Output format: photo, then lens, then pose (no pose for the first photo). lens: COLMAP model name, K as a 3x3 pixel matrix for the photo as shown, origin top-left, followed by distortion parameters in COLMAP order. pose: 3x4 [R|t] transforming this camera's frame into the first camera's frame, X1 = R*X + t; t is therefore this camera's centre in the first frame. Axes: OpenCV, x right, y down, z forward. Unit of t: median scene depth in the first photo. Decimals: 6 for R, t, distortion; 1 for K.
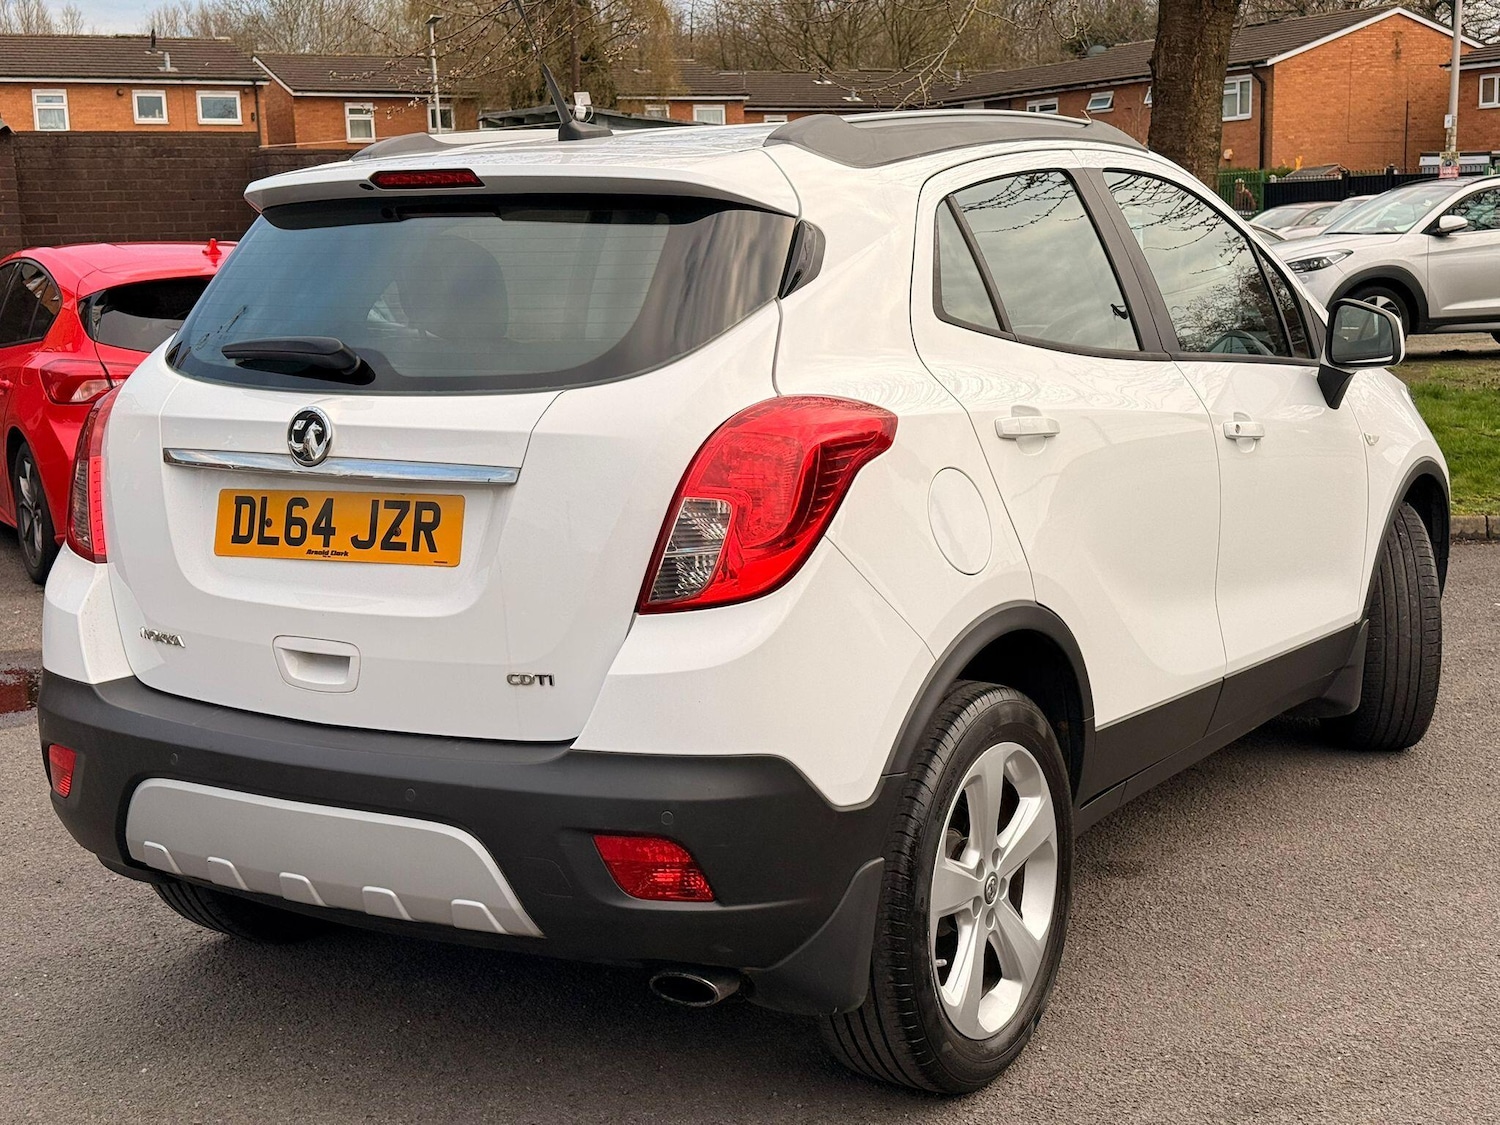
lens RADIAL K [[2087.6, 0, 750.0], [0, 2087.6, 562.5], [0, 0, 1]] dist [0.227593, -0.501562]
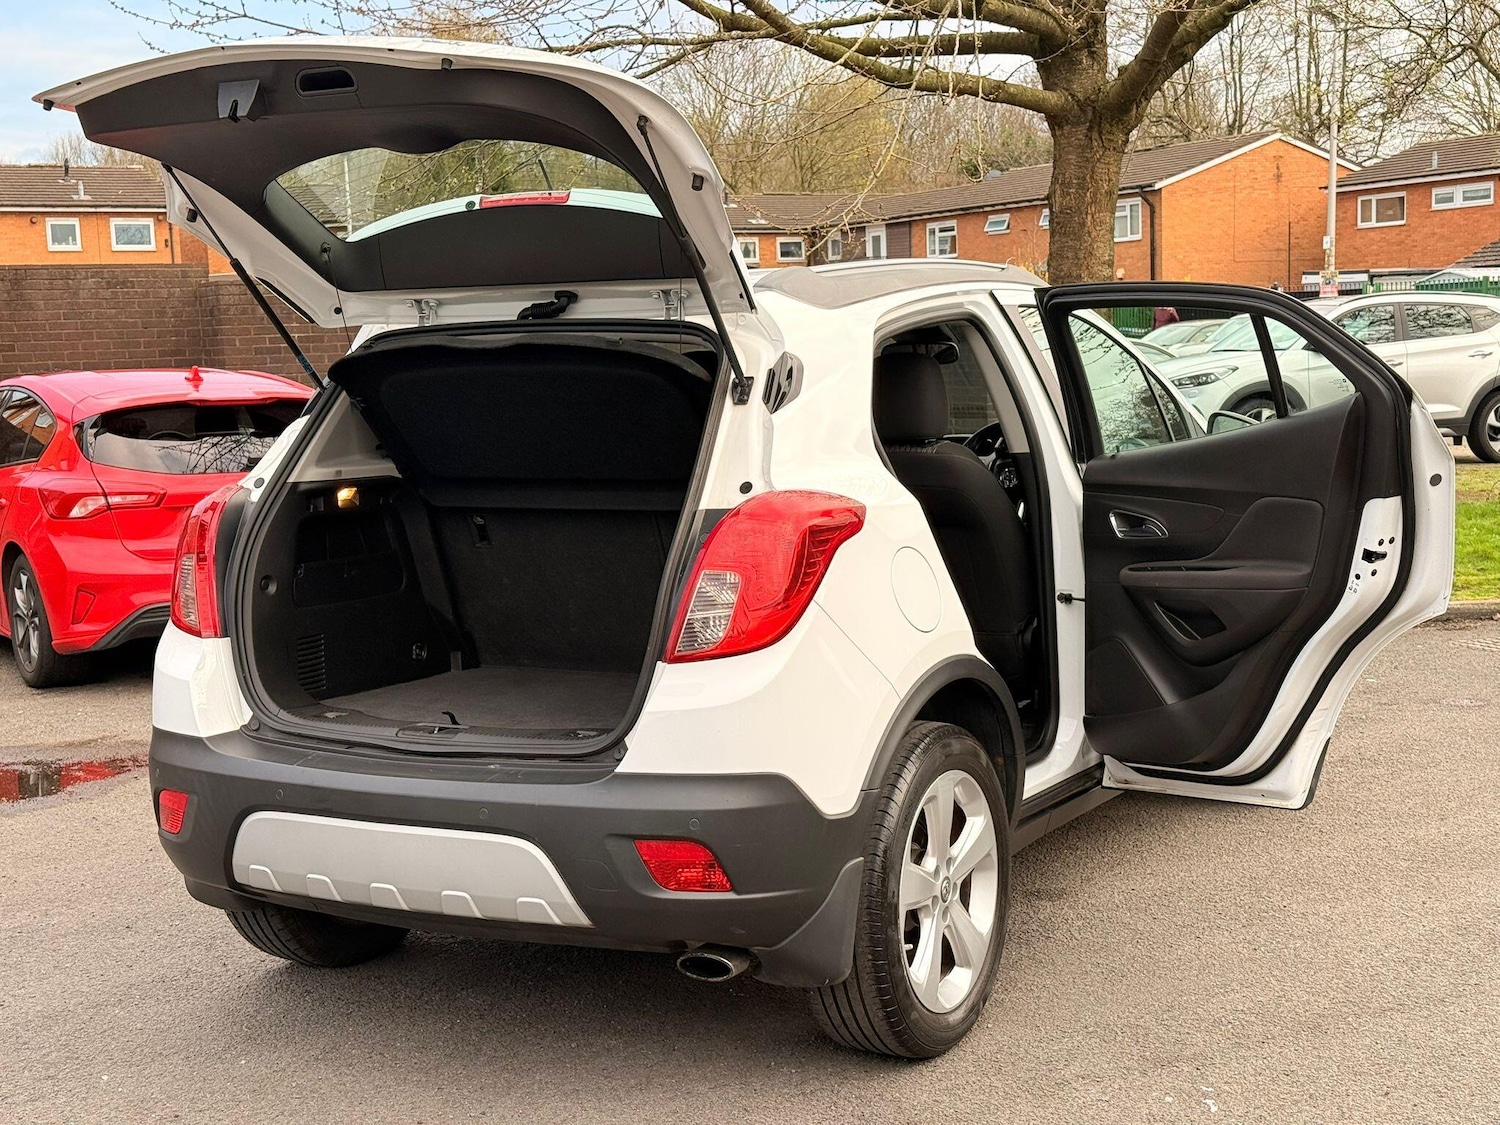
lens RADIAL K [[2087.6, 0, 750.0], [0, 2087.6, 562.5], [0, 0, 1]] dist [0.227593, -0.501562]
pose [[0.998937, -0.014090, 0.043898, -0.051008], [0.016465, 0.998393, -0.054221, 0.029141], [-0.043064, 0.054886, 0.997564, -0.230479]]
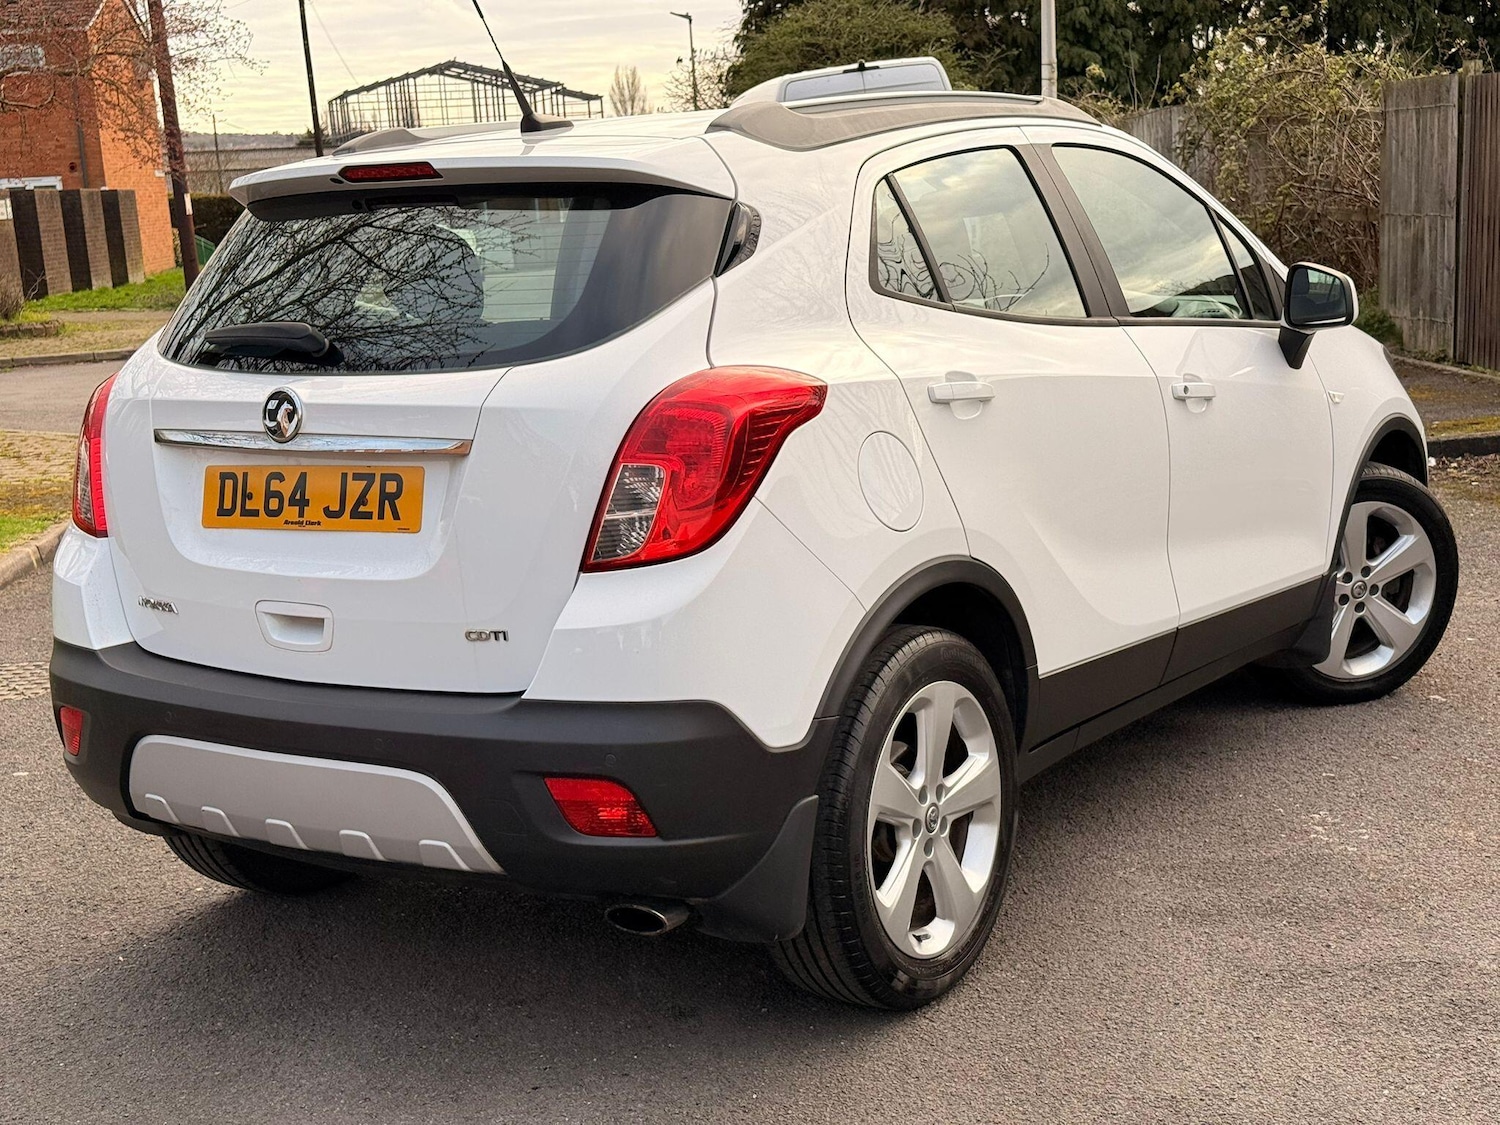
lens RADIAL K [[2087.6, 0, 750.0], [0, 2087.6, 562.5], [0, 0, 1]] dist [0.227593, -0.501562]
pose [[0.999200, -0.019969, -0.034661, 0.062121], [0.020352, 0.999735, 0.010732, 0.008374], [0.034437, -0.011429, 0.999342, -0.066859]]
